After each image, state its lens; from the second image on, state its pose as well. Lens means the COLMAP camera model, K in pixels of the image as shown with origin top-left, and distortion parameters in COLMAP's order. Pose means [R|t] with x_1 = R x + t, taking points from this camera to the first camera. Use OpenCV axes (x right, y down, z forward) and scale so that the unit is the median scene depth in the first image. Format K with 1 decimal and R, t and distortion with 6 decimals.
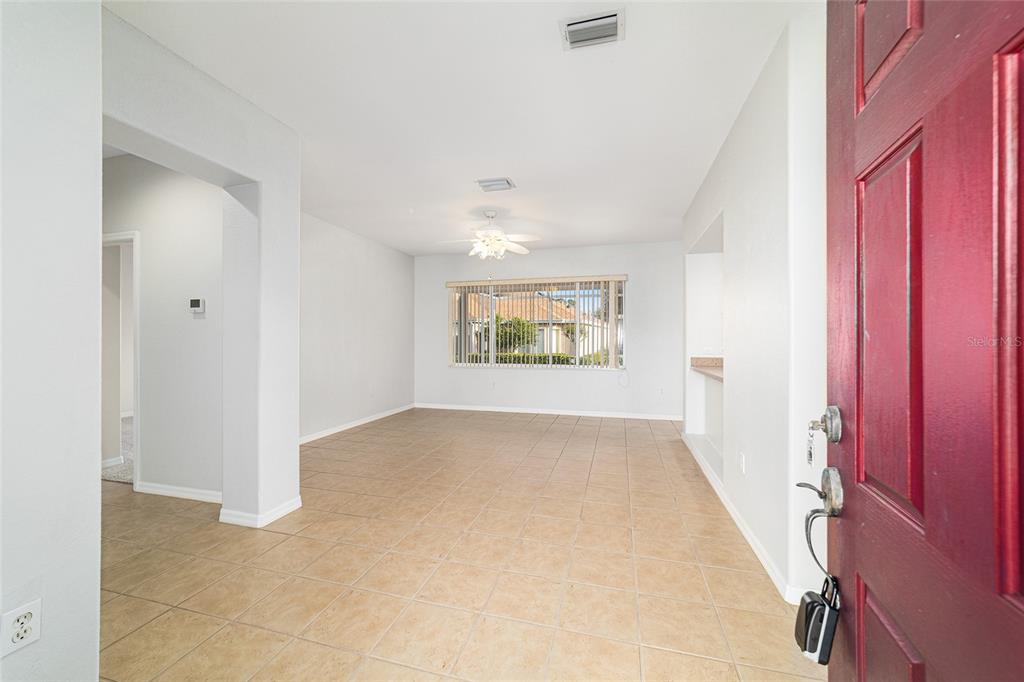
lens RADIAL K [[391.3, 0, 512.6], [0, 391.3, 339.7], [0, 0, 1]] dist [-0.011576, 0.005511]
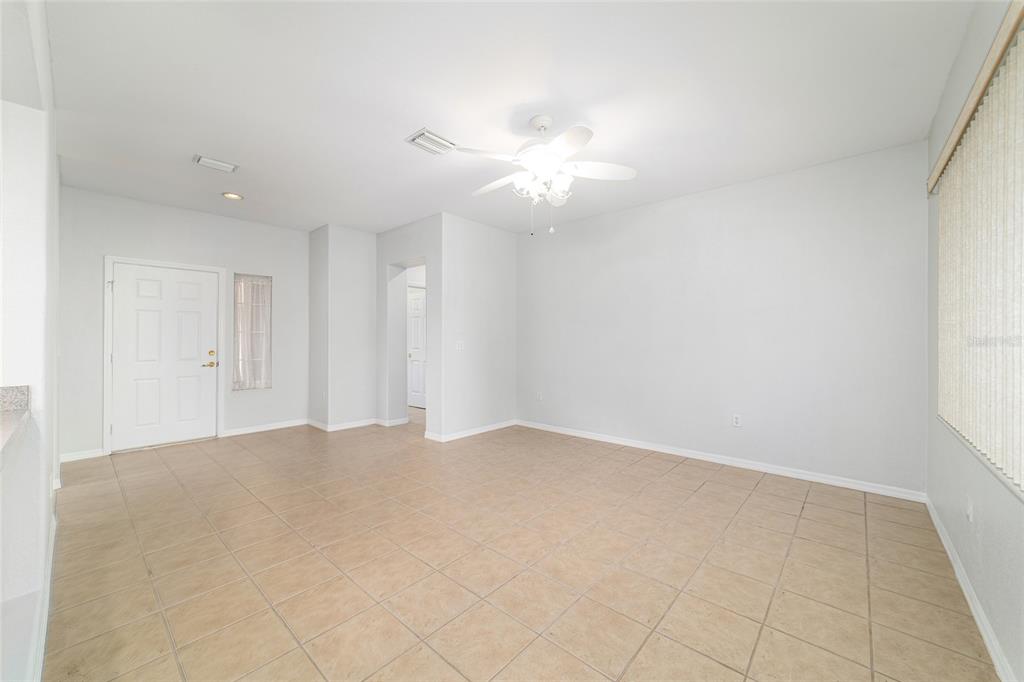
lens RADIAL K [[391.3, 0, 510.3], [0, 391.3, 337.3], [0, 0, 1]] dist [-0.011576, 0.005511]
pose [[-0.445454, -0.004786, -0.895292, 0.489753], [-0.001146, 0.999988, -0.004776, -0.000494], [0.895304, -0.001101, -0.445454, 1.223941]]
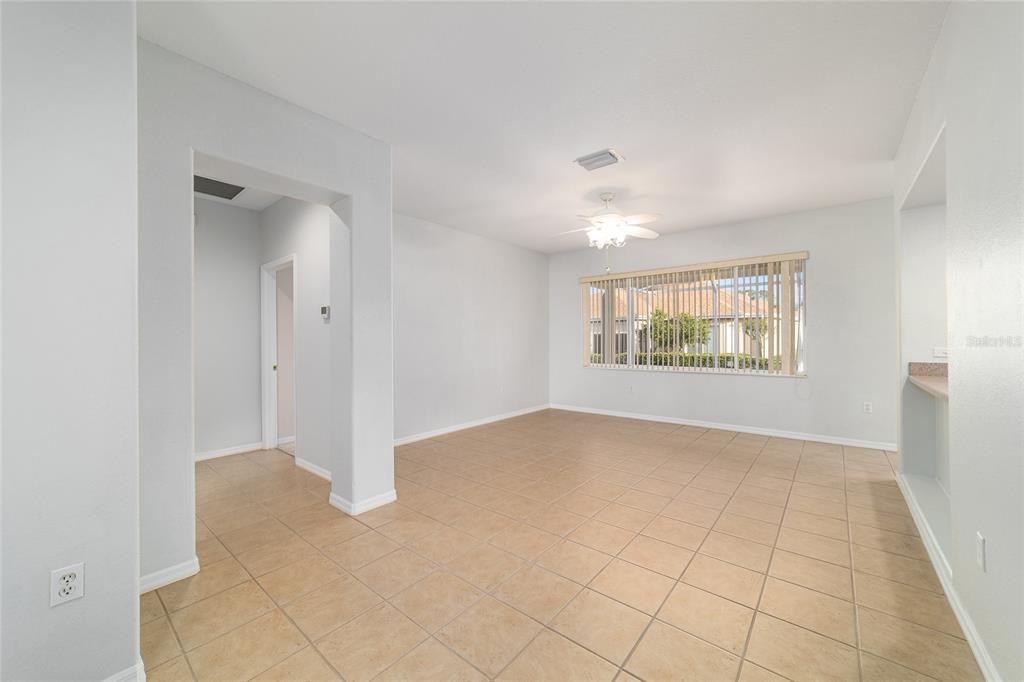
lens RADIAL K [[391.3, 0, 514.6], [0, 391.3, 336.8], [0, 0, 1]] dist [-0.011576, 0.005511]
pose [[0.911682, -0.010037, -0.410774, 0.112725], [0.008512, 0.999948, -0.005540, -0.001490], [0.410808, 0.001554, 0.911721, 0.107232]]
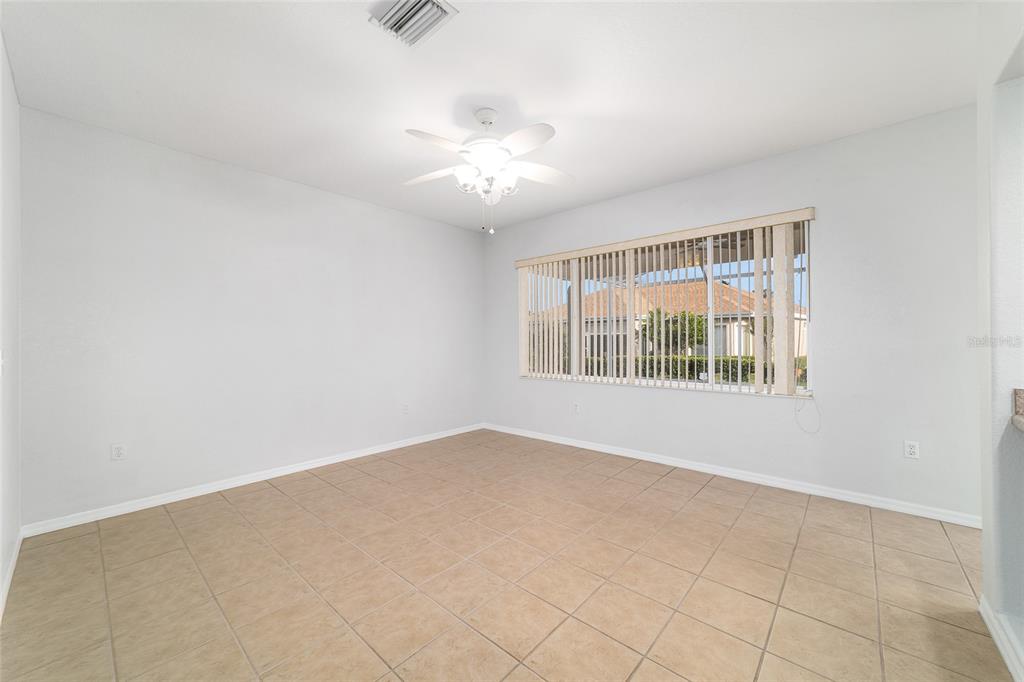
lens RADIAL K [[391.3, 0, 508.0], [0, 391.3, 337.5], [0, 0, 1]] dist [-0.011576, 0.005511]
pose [[0.893705, -0.011050, -0.448519, 0.222575], [0.008605, 0.999935, -0.007488, -0.000340], [0.448573, 0.002832, 0.893742, 0.512839]]
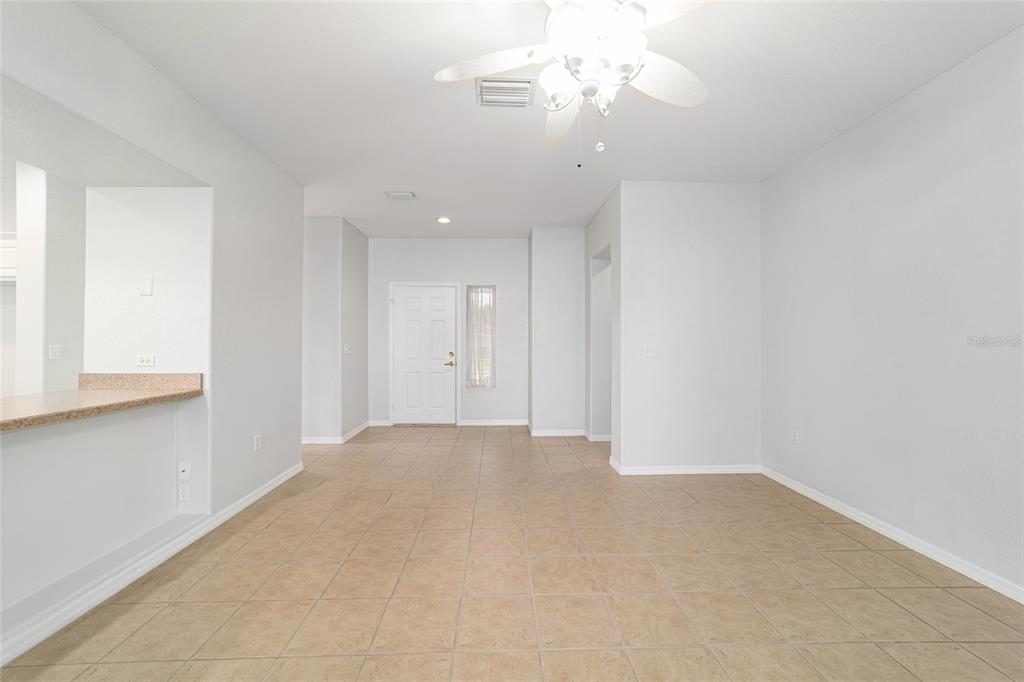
lens RADIAL K [[391.3, 0, 511.3], [0, 391.3, 337.5], [0, 0, 1]] dist [-0.011576, 0.005511]
pose [[-0.954338, -0.006143, -0.298665, 0.107116], [-0.002450, 0.999916, -0.012738, -0.000580], [0.298718, -0.011424, -0.954273, 1.304840]]
